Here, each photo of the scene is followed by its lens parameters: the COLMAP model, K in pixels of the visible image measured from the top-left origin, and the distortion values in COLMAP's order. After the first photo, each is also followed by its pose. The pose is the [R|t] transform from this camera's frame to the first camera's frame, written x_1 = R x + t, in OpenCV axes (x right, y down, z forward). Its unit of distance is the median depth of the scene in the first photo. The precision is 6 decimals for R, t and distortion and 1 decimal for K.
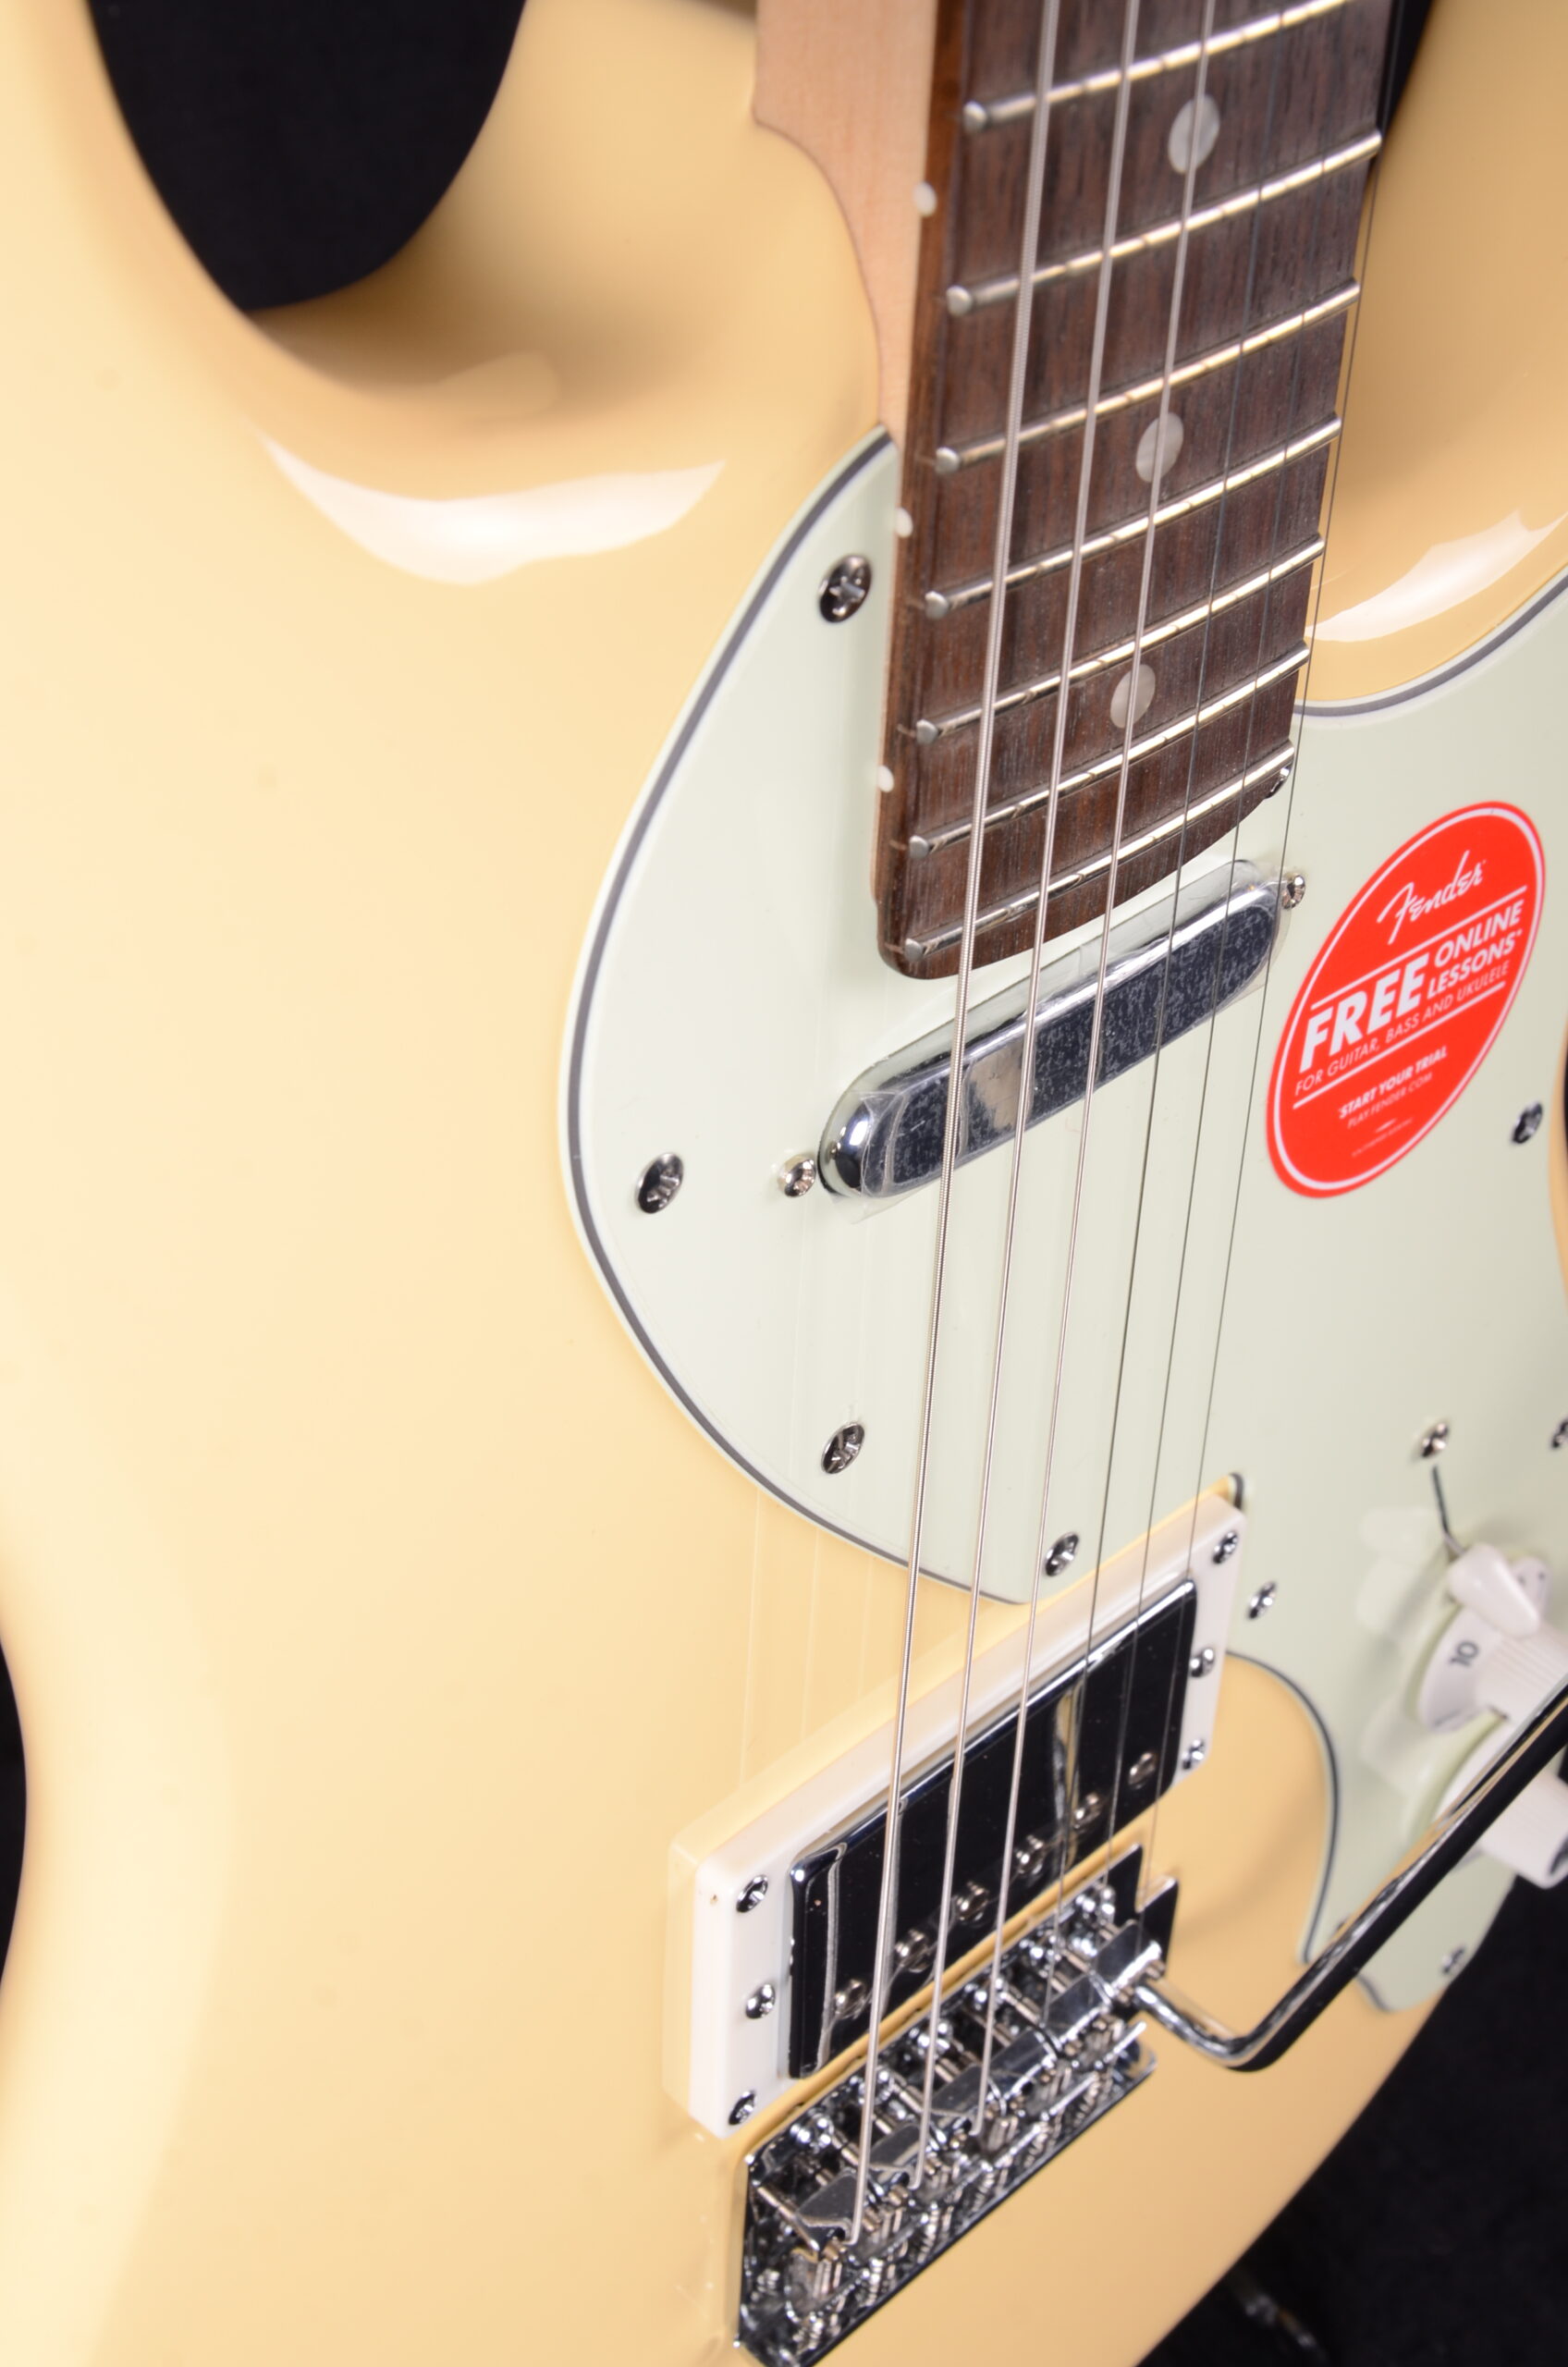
lens RADIAL K [[3505.5, 0, 808.5], [0, 3505.5, 1202.7], [0, 0, 1]] dist [0.106802, 0.000000]
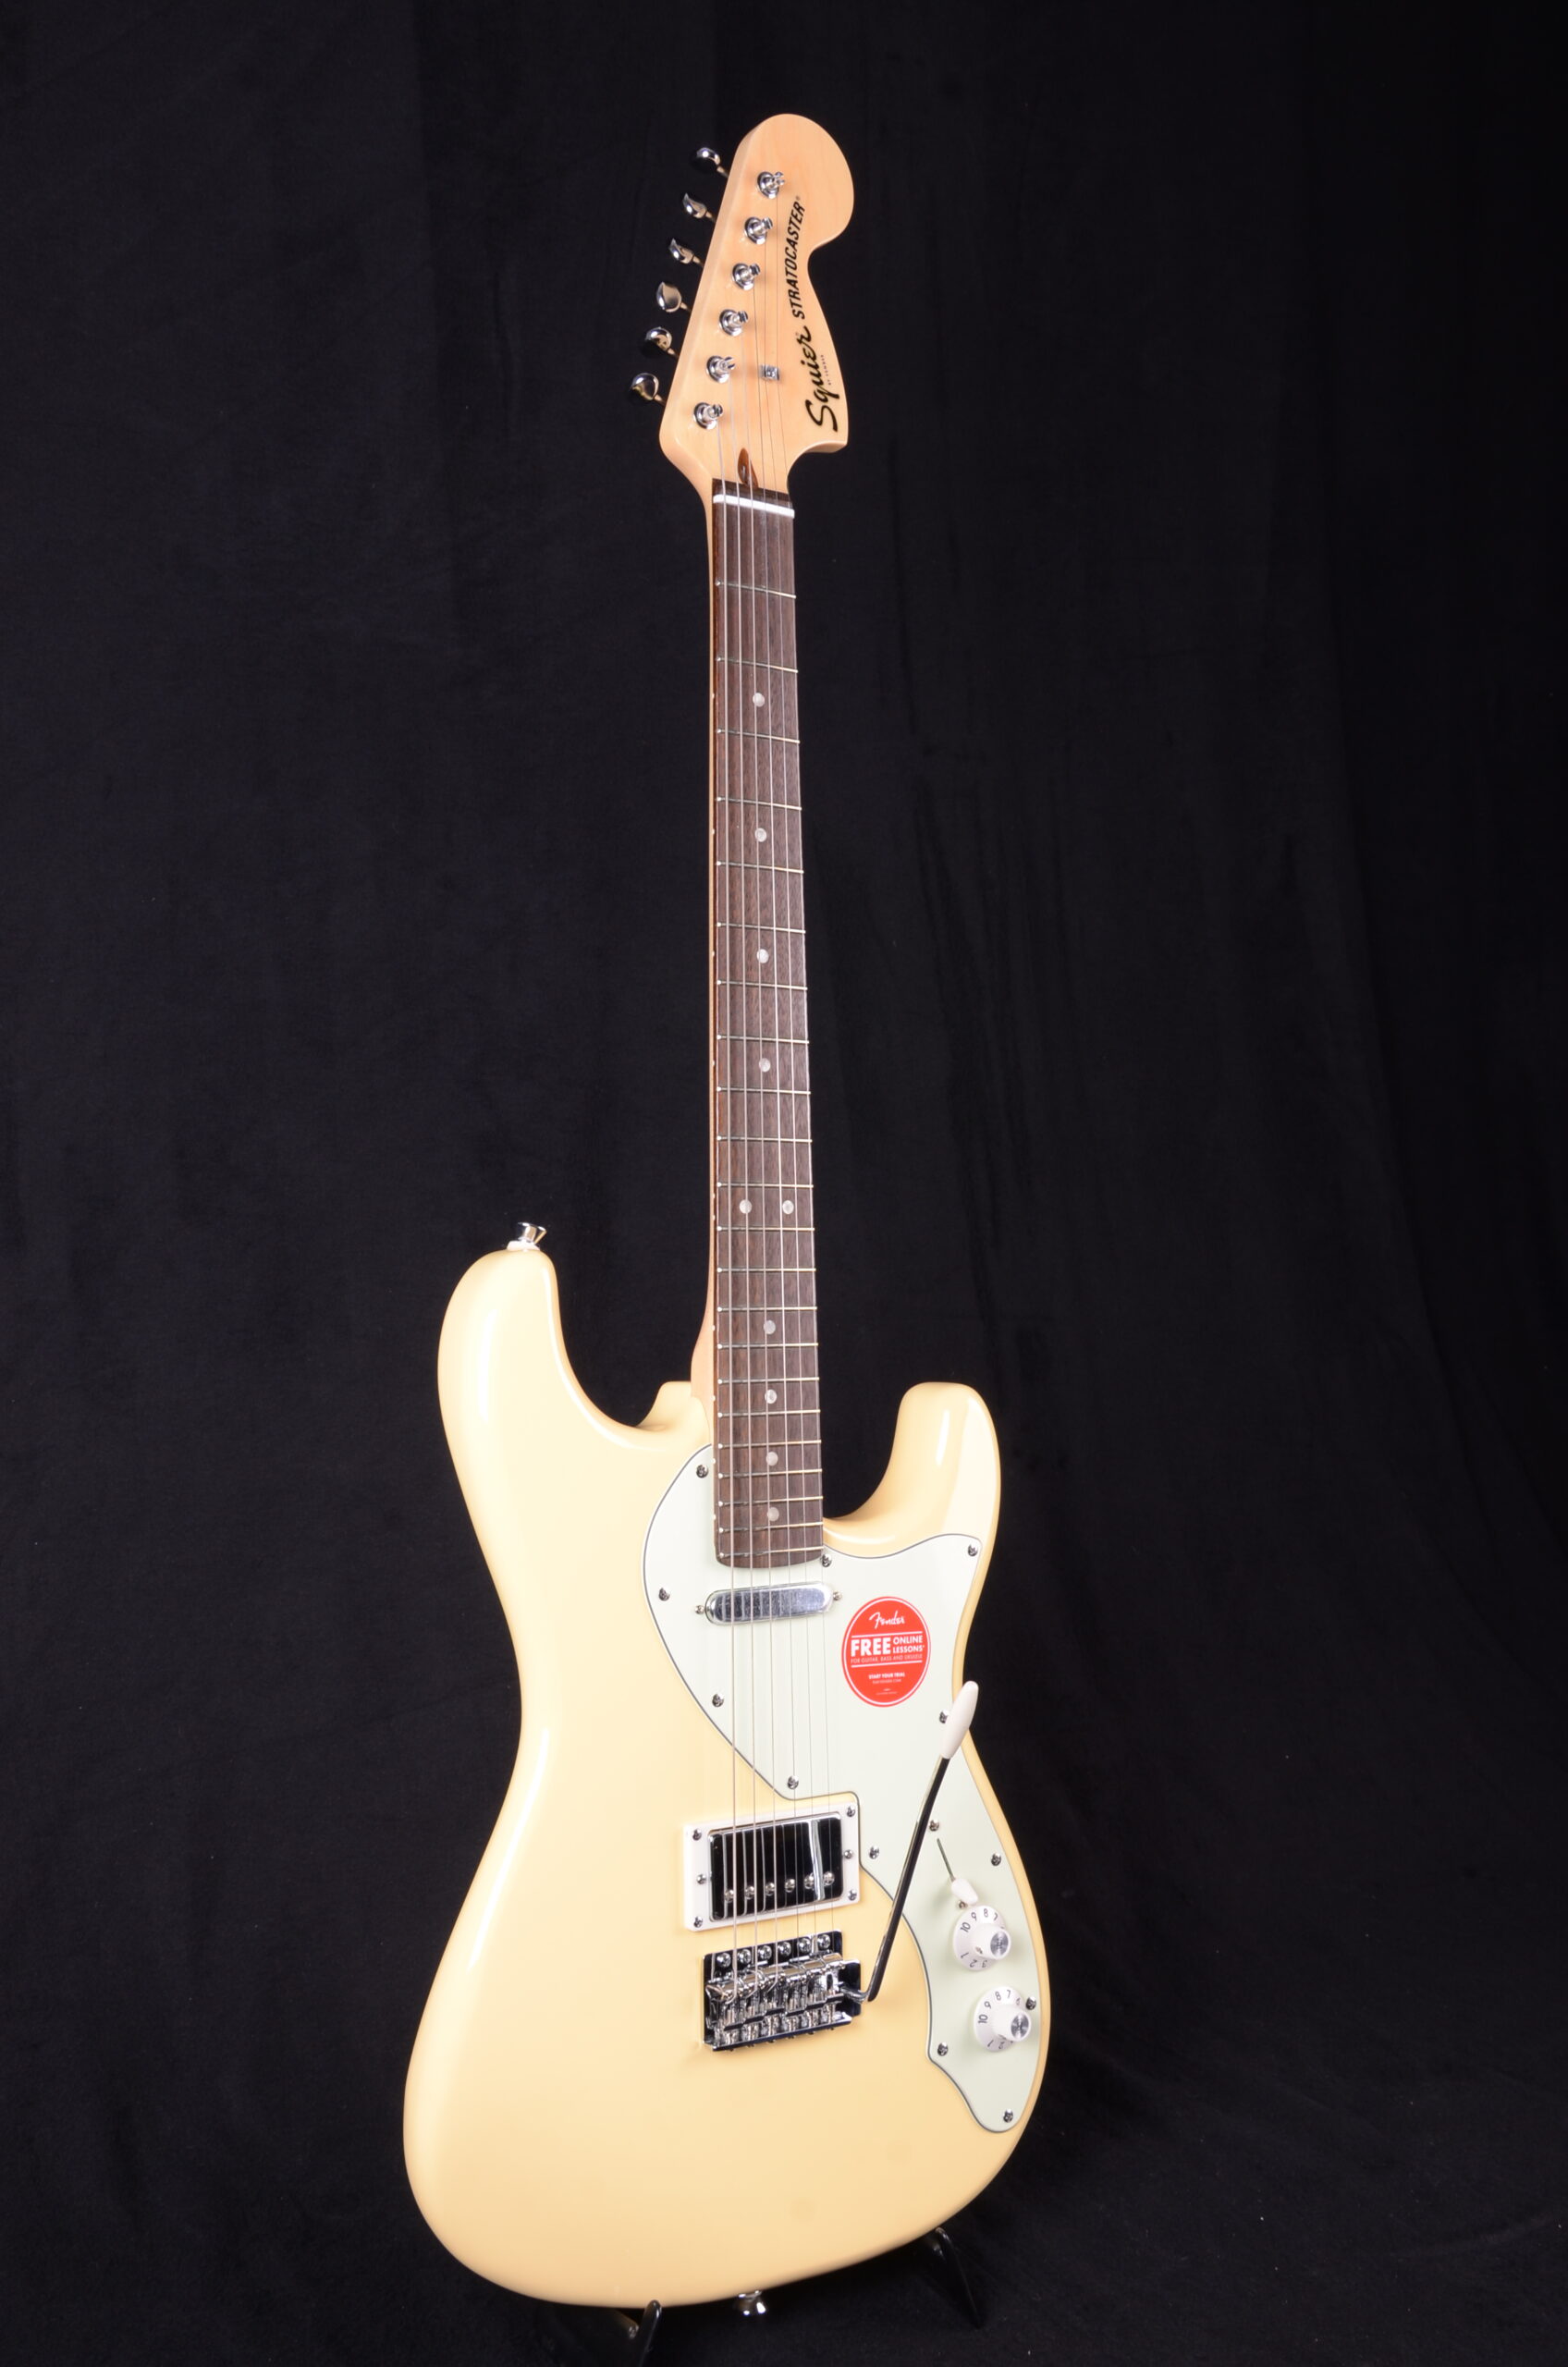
lens RADIAL K [[2393.4, 0, 793.2], [0, 2393.4, 1219.1], [0, 0, 1]] dist [0.001393, 0.000000]
pose [[0.979906, -0.067160, -0.187812, 0.628419], [-0.072313, 0.757926, -0.648320, 1.380535], [0.185889, 0.648874, 0.737840, -1.382181]]
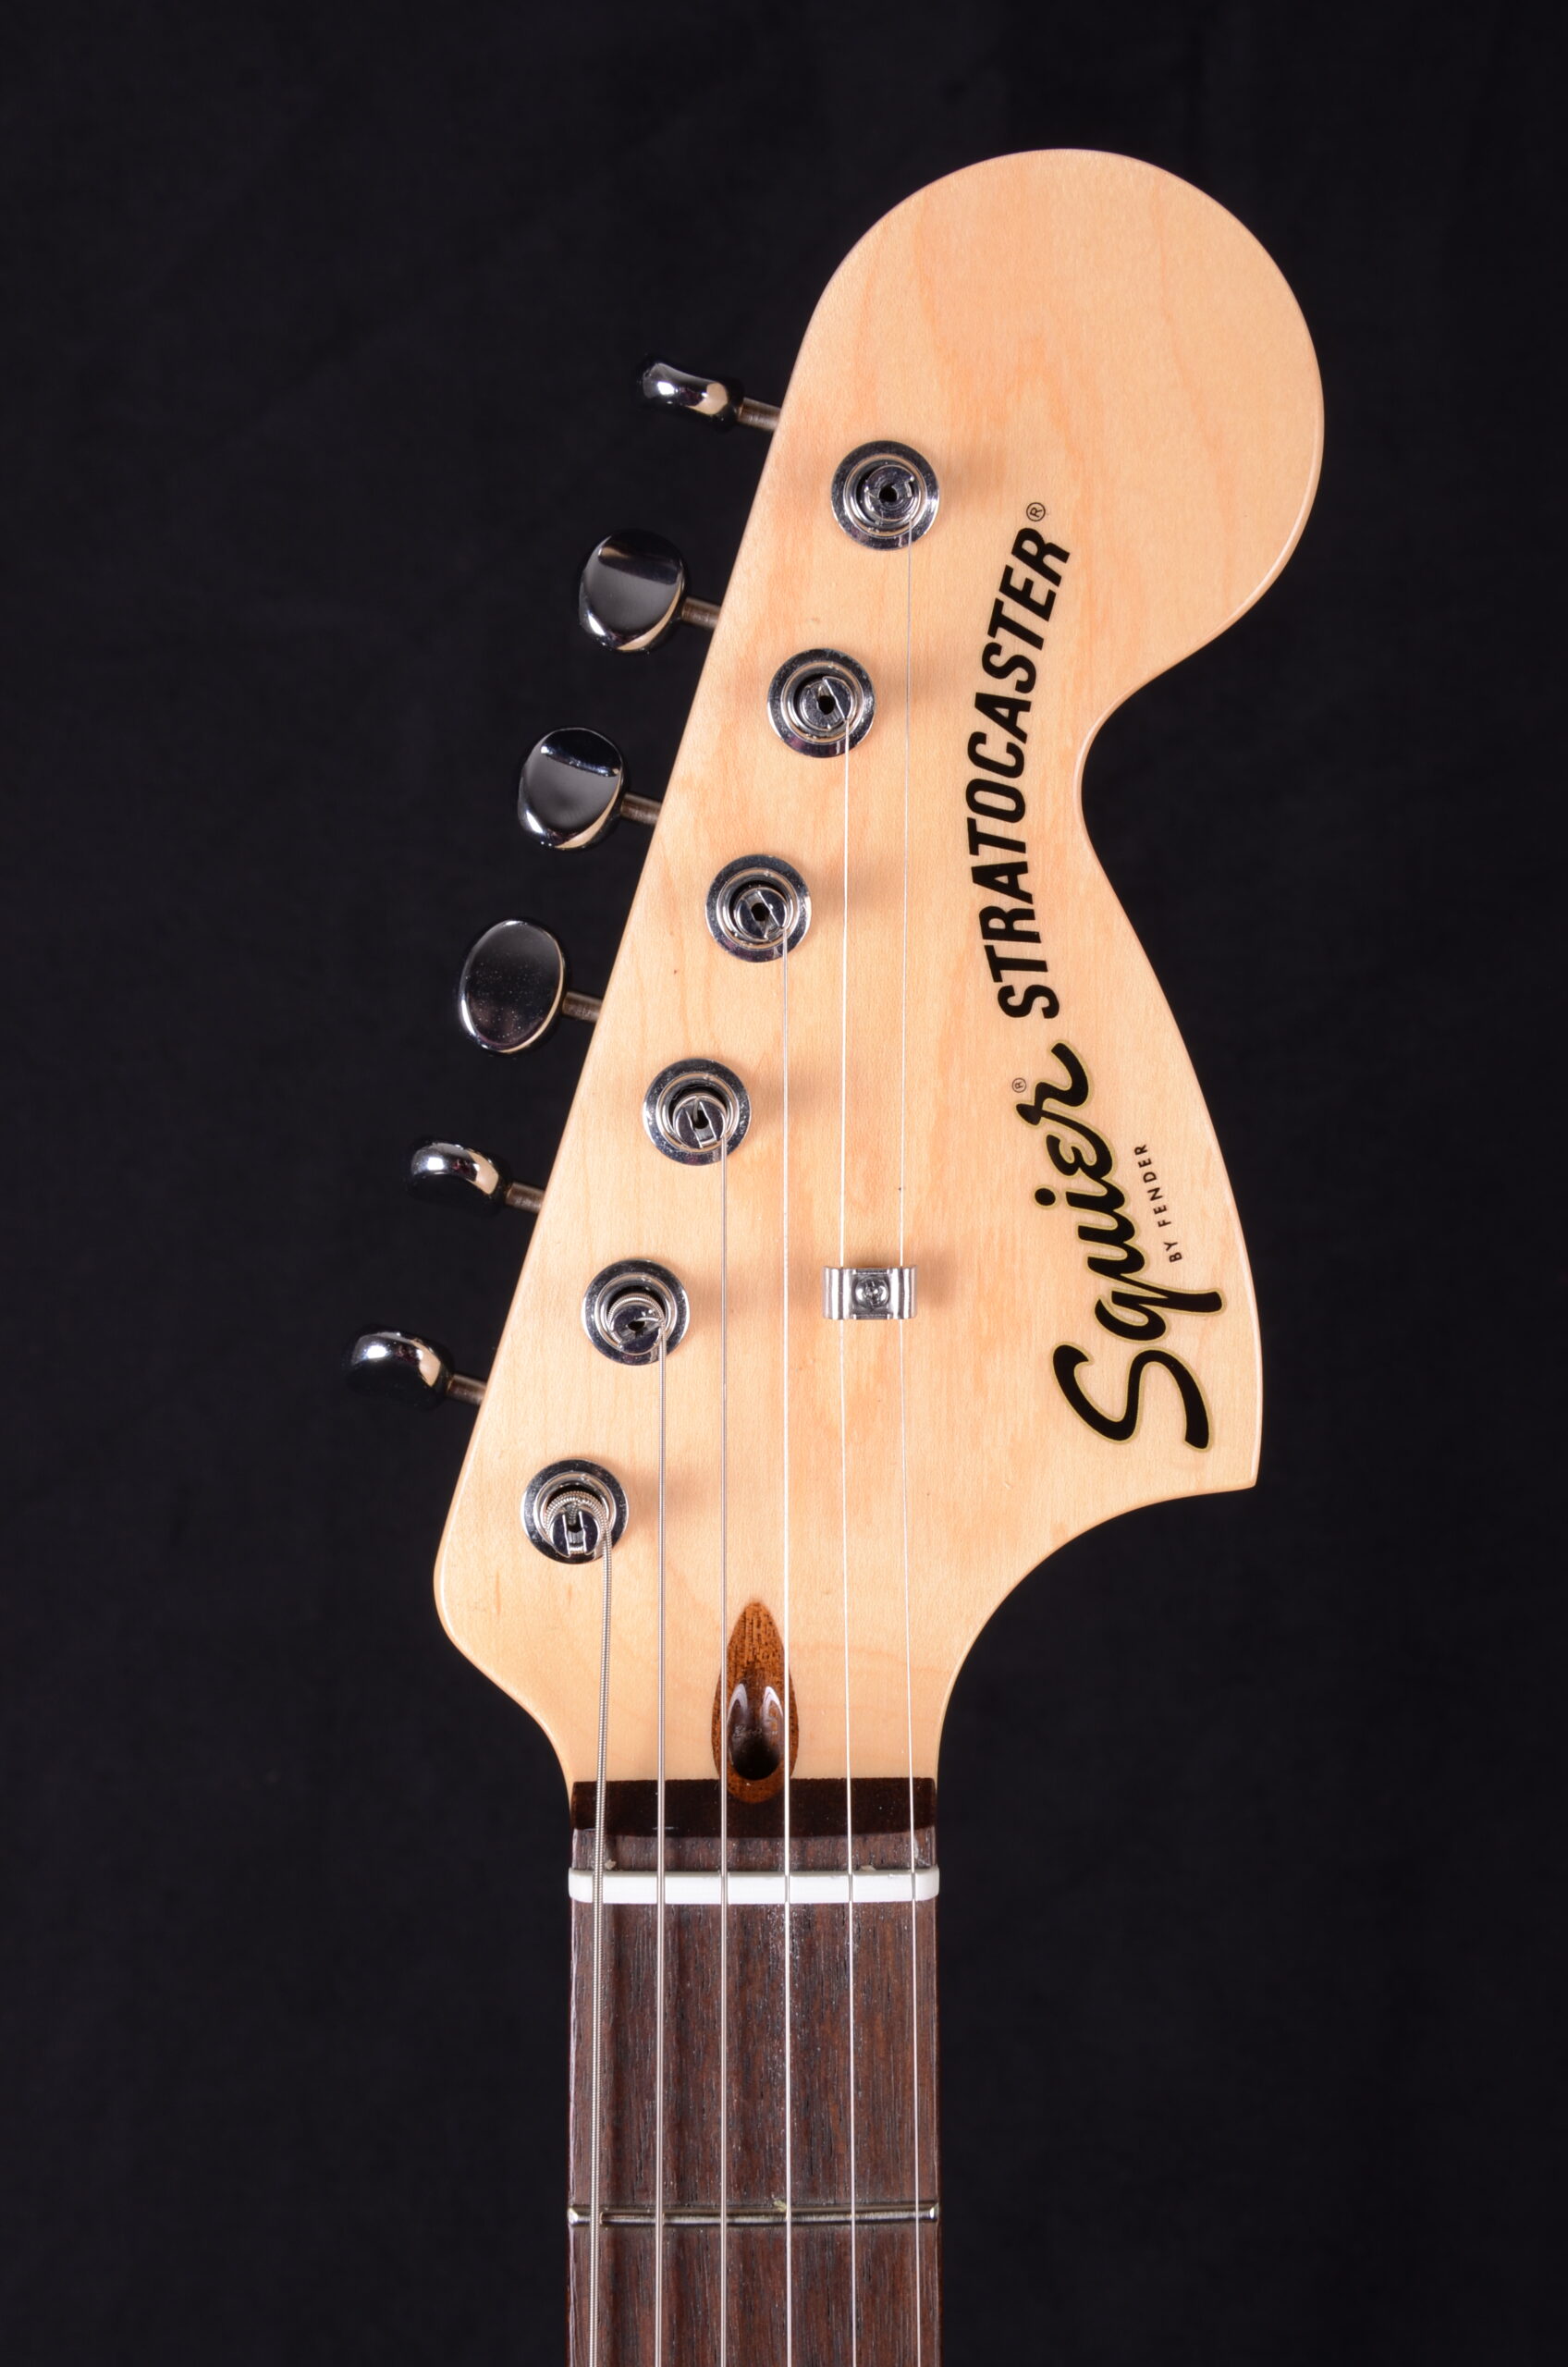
lens RADIAL K [[3505.5, 0, 774.9], [0, 3505.5, 1192.4], [0, 0, 1]] dist [0.106802, 0.000000]
pose [[0.733304, 0.000851, -0.679901, 0.815376], [-0.395745, 0.813678, -0.425810, -0.759648], [0.552858, 0.581315, 0.597010, -0.604074]]
